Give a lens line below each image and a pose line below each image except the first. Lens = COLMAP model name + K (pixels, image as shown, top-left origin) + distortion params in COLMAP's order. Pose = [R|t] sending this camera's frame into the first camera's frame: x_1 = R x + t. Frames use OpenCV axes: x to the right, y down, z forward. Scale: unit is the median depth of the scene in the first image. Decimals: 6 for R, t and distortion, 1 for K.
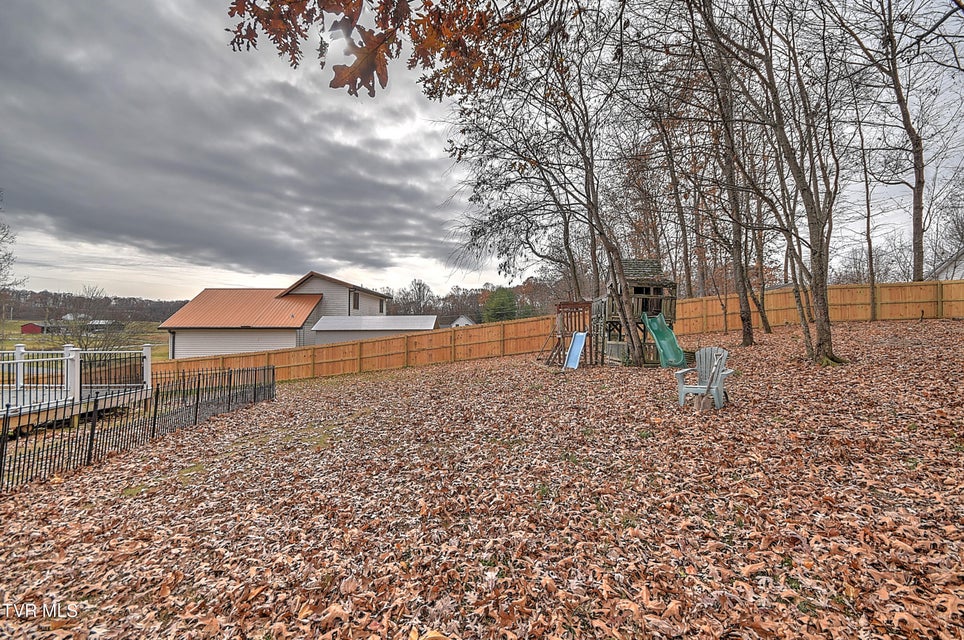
lens RADIAL K [[420.7, 0, 482.0], [0, 420.7, 320.0], [0, 0, 1]] dist [0.033485, -0.020112]
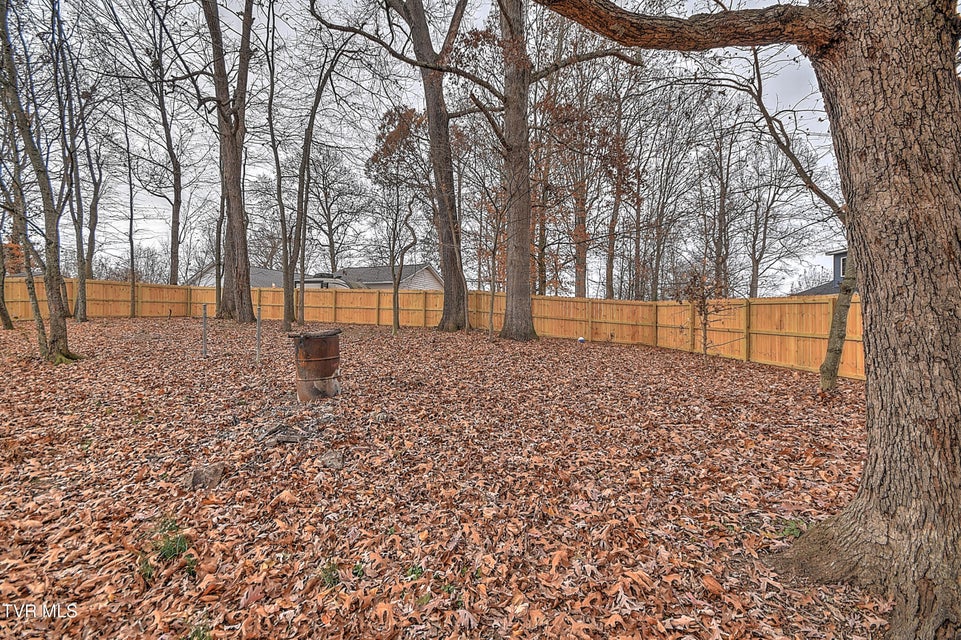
lens RADIAL K [[419.4, 0, 480.5], [0, 419.4, 320.0], [0, 0, 1]] dist [0.033485, -0.020112]
pose [[0.161394, 0.017507, 0.986735, 0.034535], [-0.027025, 0.999546, -0.013314, -0.004095], [-0.986520, -0.024518, 0.161794, -0.117153]]
